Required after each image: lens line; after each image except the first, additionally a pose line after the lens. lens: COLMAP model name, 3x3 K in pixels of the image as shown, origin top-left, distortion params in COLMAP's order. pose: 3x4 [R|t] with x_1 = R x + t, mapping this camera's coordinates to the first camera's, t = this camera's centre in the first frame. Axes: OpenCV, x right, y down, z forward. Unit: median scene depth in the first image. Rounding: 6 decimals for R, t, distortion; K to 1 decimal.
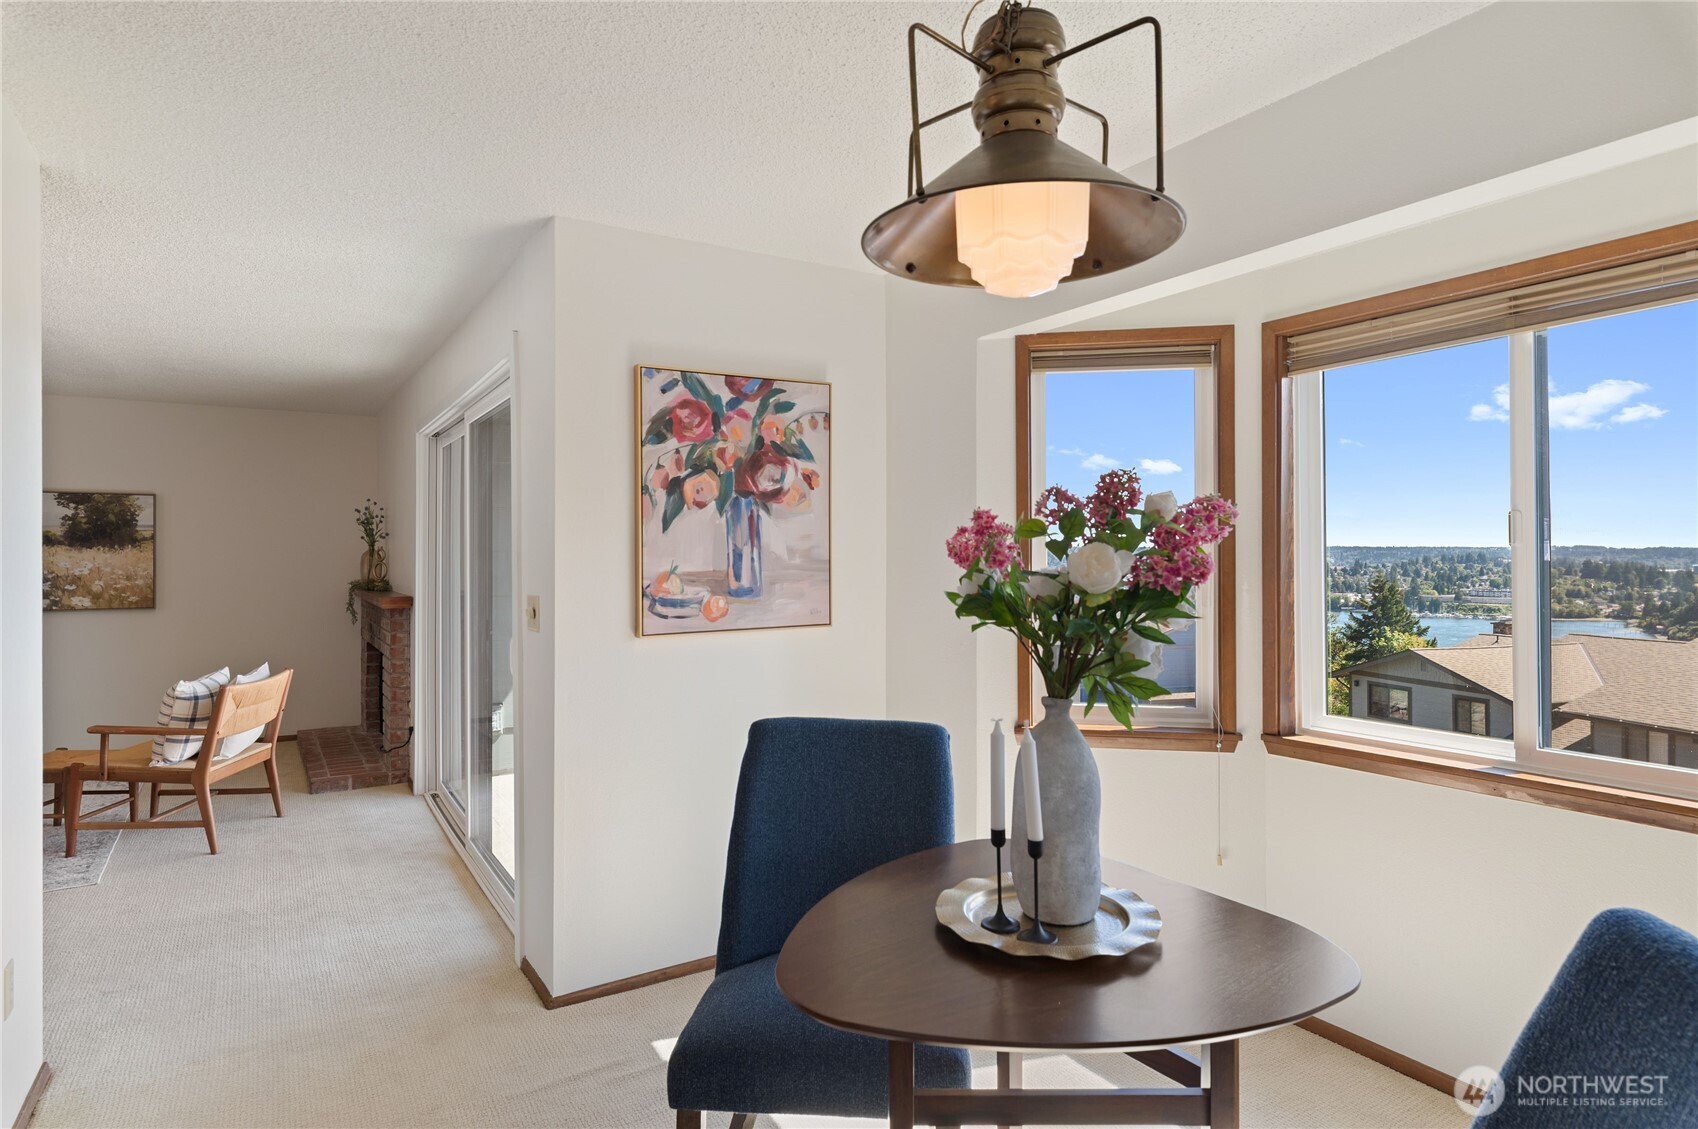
lens RADIAL K [[944.1, 0, 840.7], [0, 944.1, 550.1], [0, 0, 1]] dist [0.002612, 0.001634]
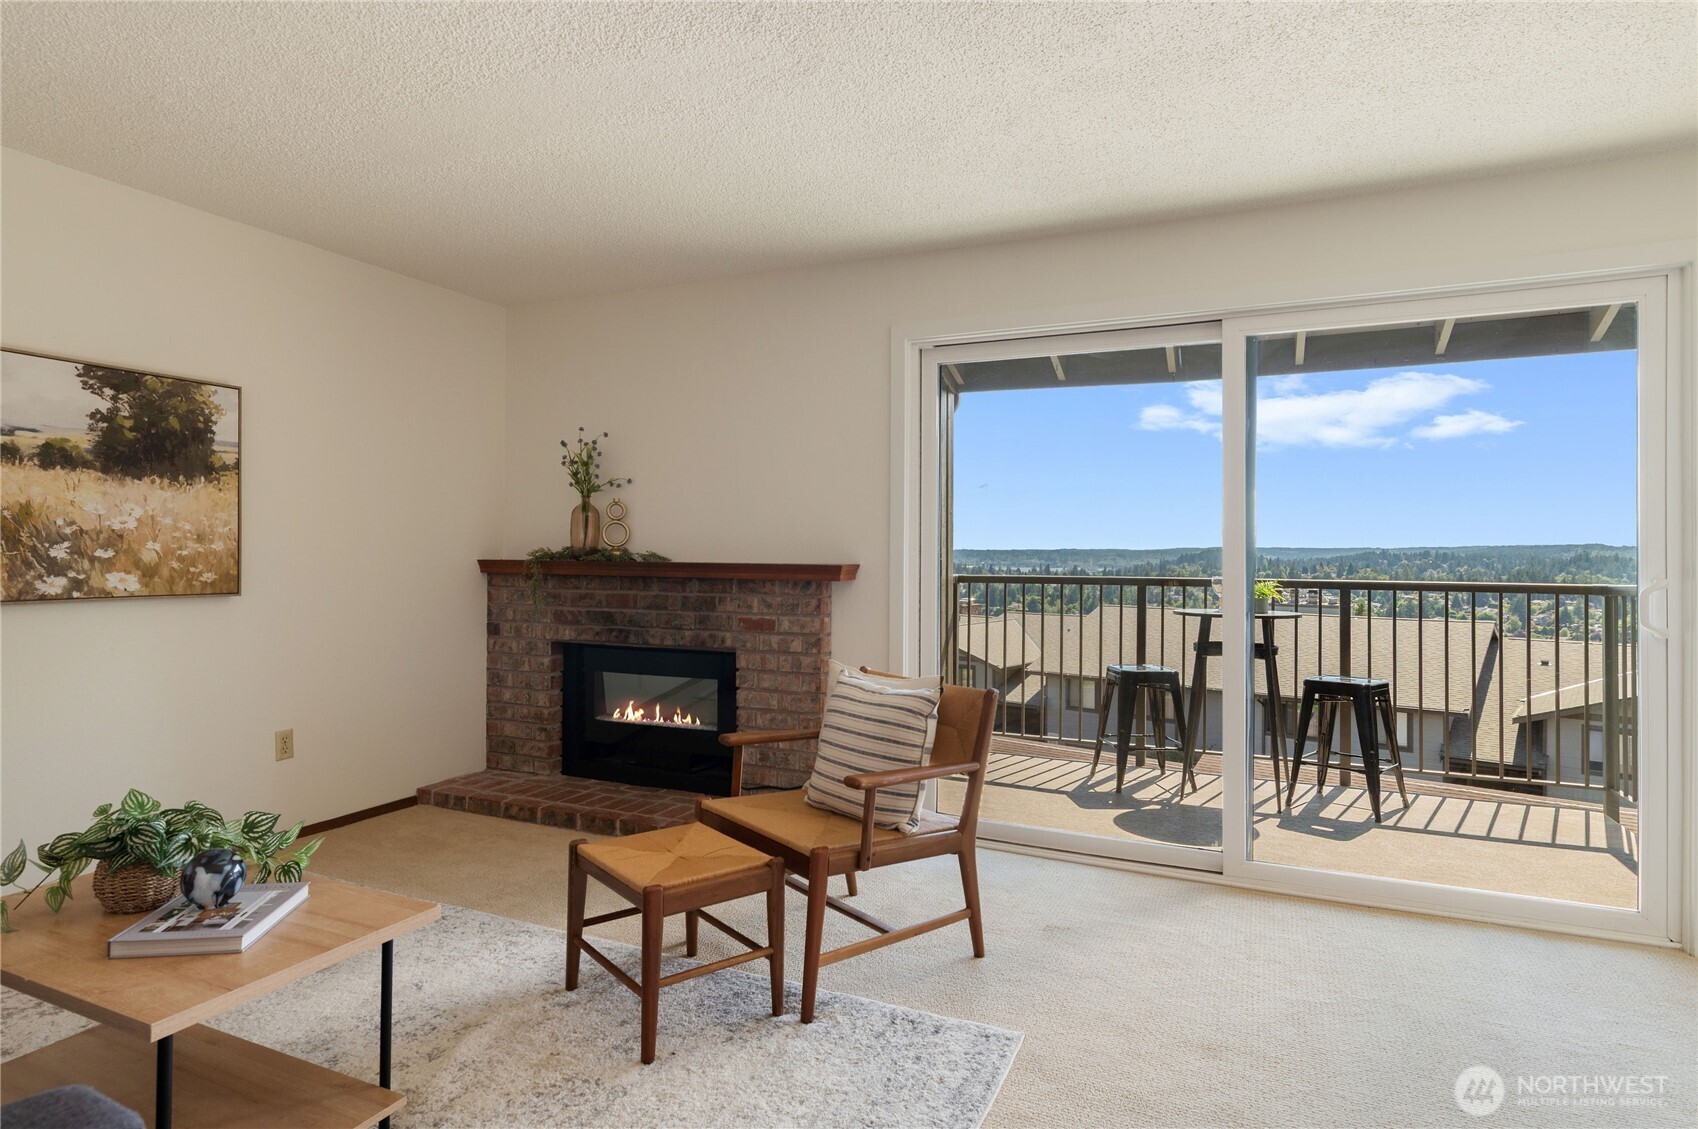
lens RADIAL K [[944.1, 0, 840.7], [0, 944.1, 550.1], [0, 0, 1]] dist [0.002612, 0.001634]
pose [[0.831287, 0.007293, 0.555796, -0.751720], [-0.009259, 0.999957, 0.000726, 0.032741], [-0.555767, -0.005750, 0.831319, 0.352962]]
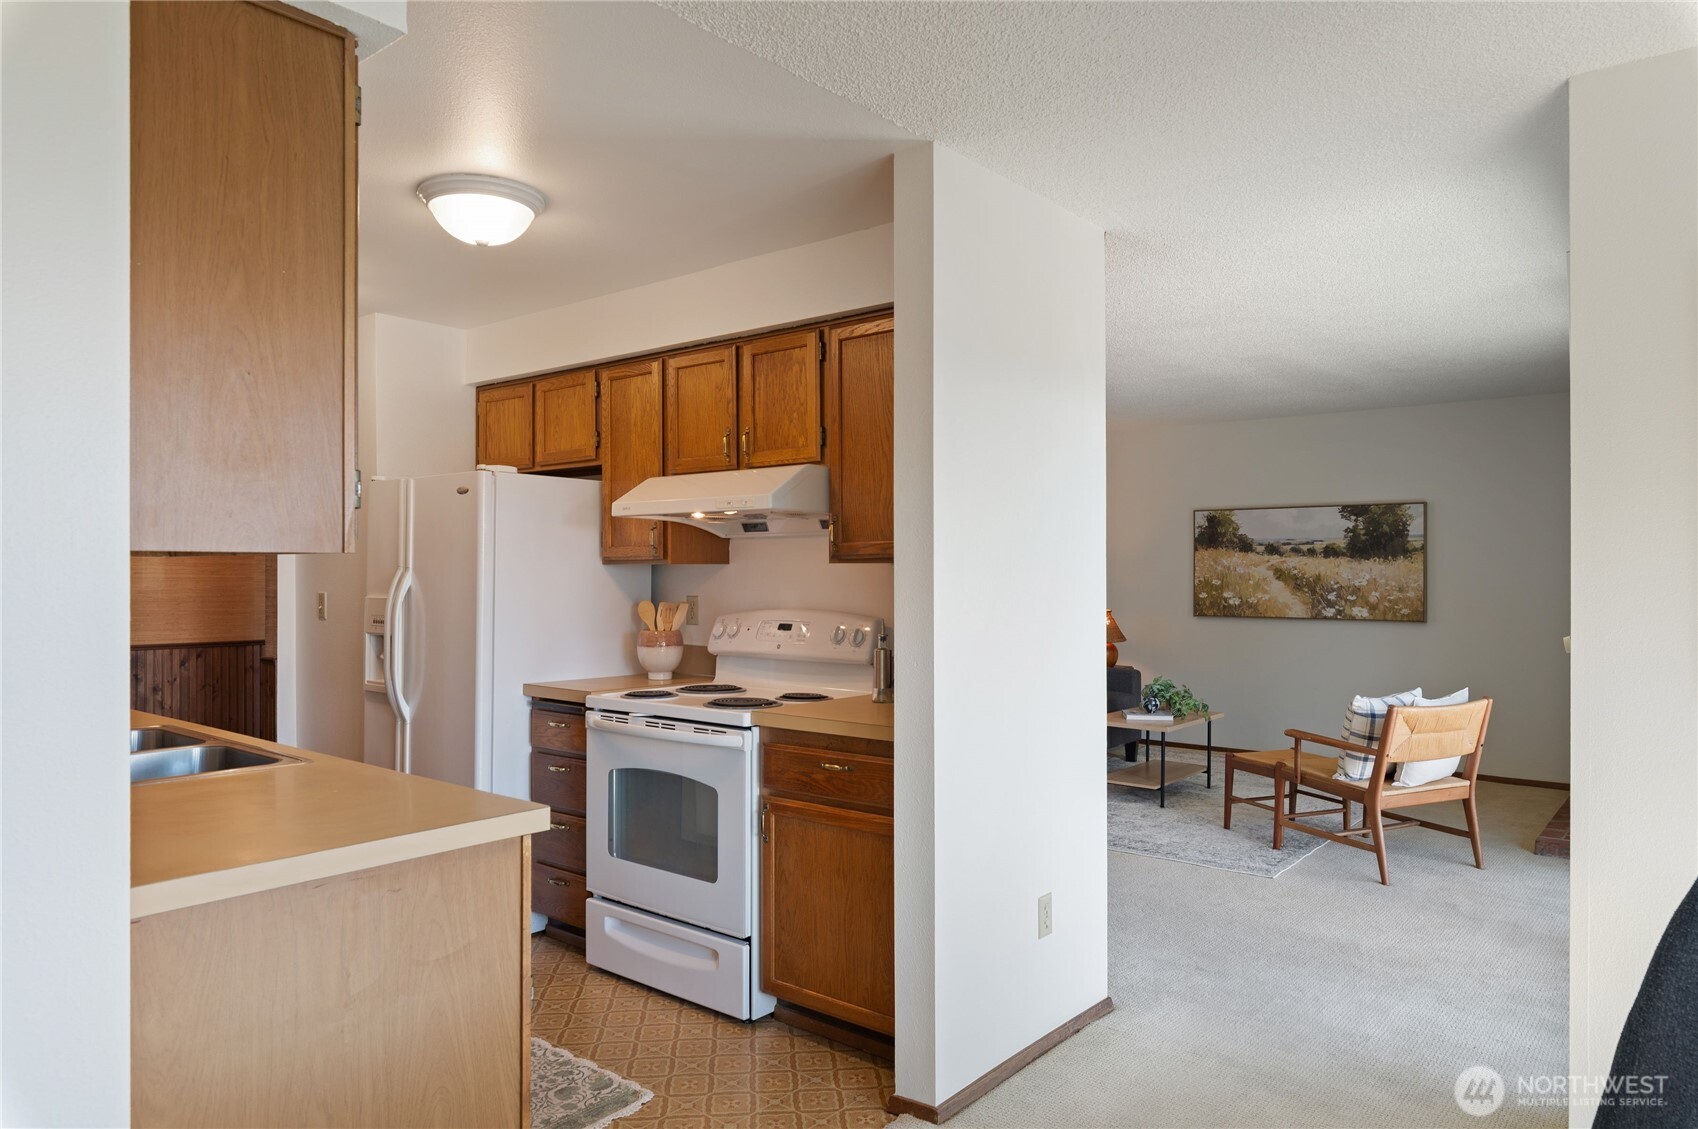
lens RADIAL K [[1090.9, 0, 849.0], [0, 1090.9, 564.5], [0, 0, 1]] dist [-0.001872, 0.000670]
pose [[0.316326, -0.002476, -0.948647, 0.132501], [0.004230, 0.999990, -0.001200, 0.002462], [0.948641, -0.003633, 0.316334, 0.106793]]
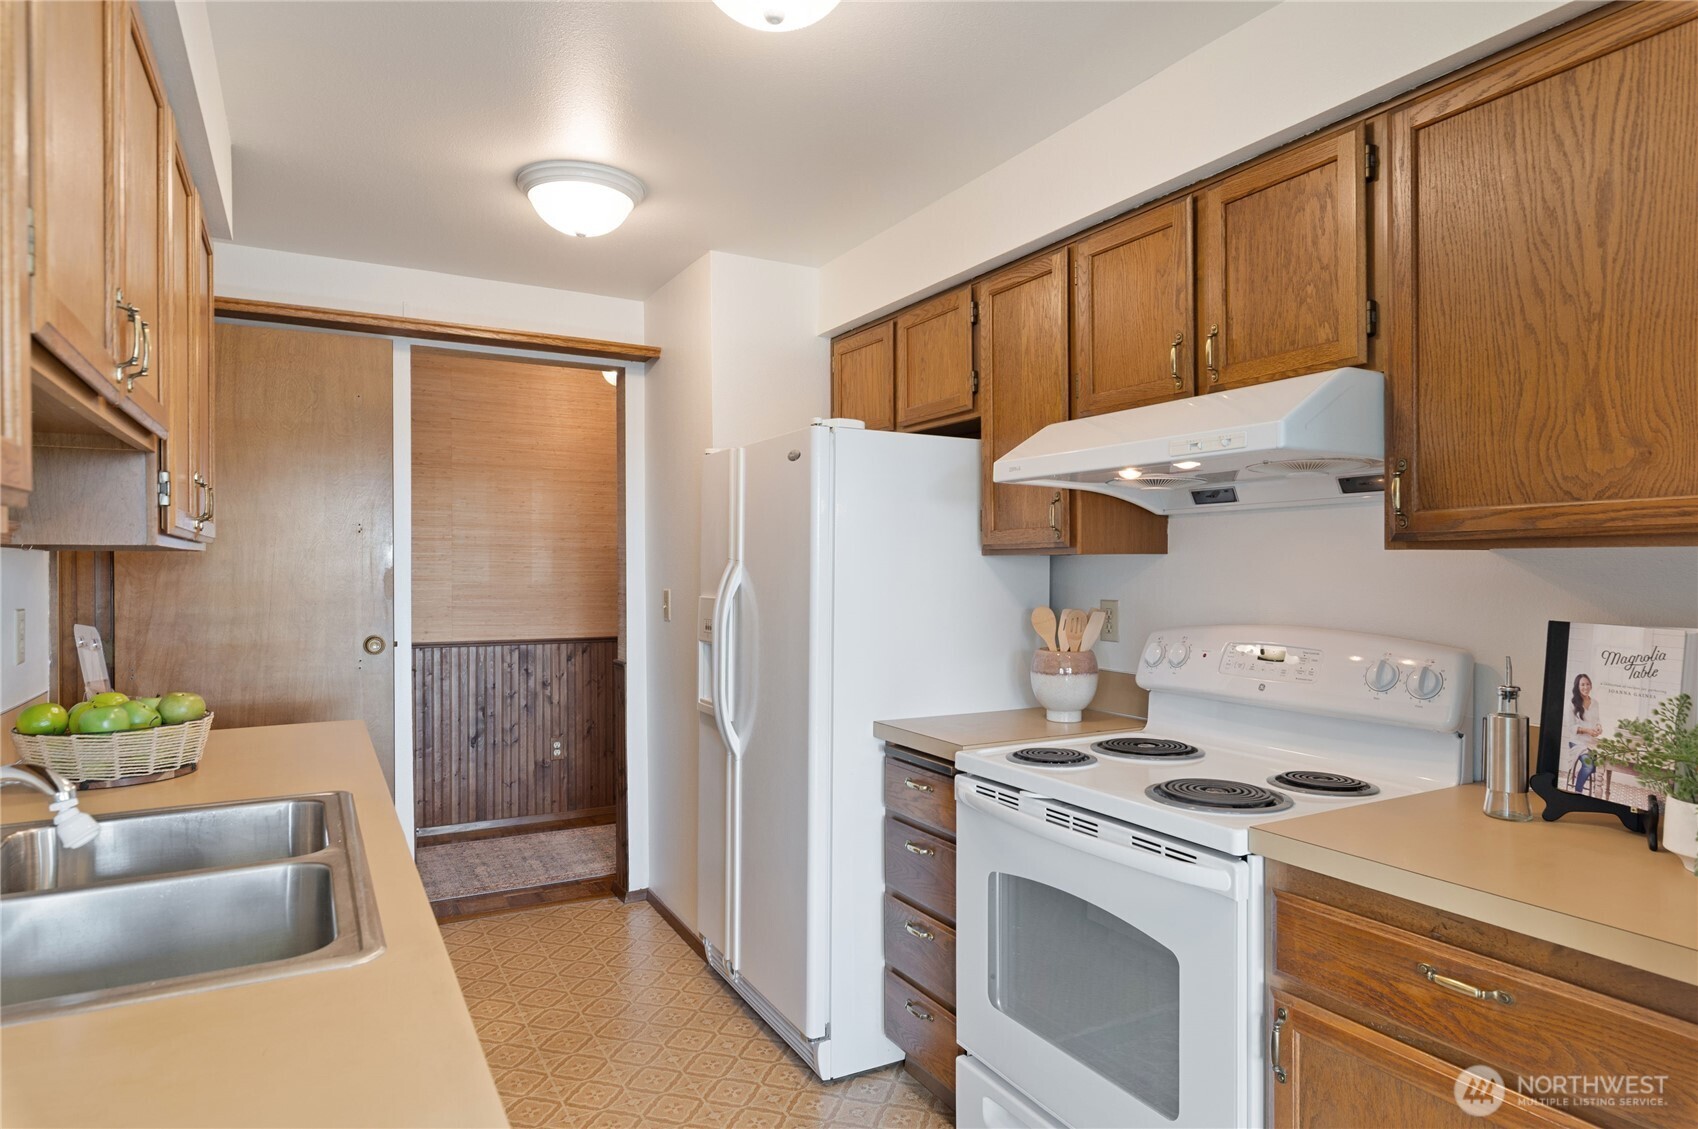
lens RADIAL K [[971.0, 0, 849.0], [0, 971.0, 564.5], [0, 0, 1]] dist [0.001051, -0.000111]
pose [[-0.048780, 0.002764, -0.998806, -0.125033], [0.006475, 0.999976, 0.002451, 0.003584], [0.998789, -0.006348, -0.048797, 0.137909]]
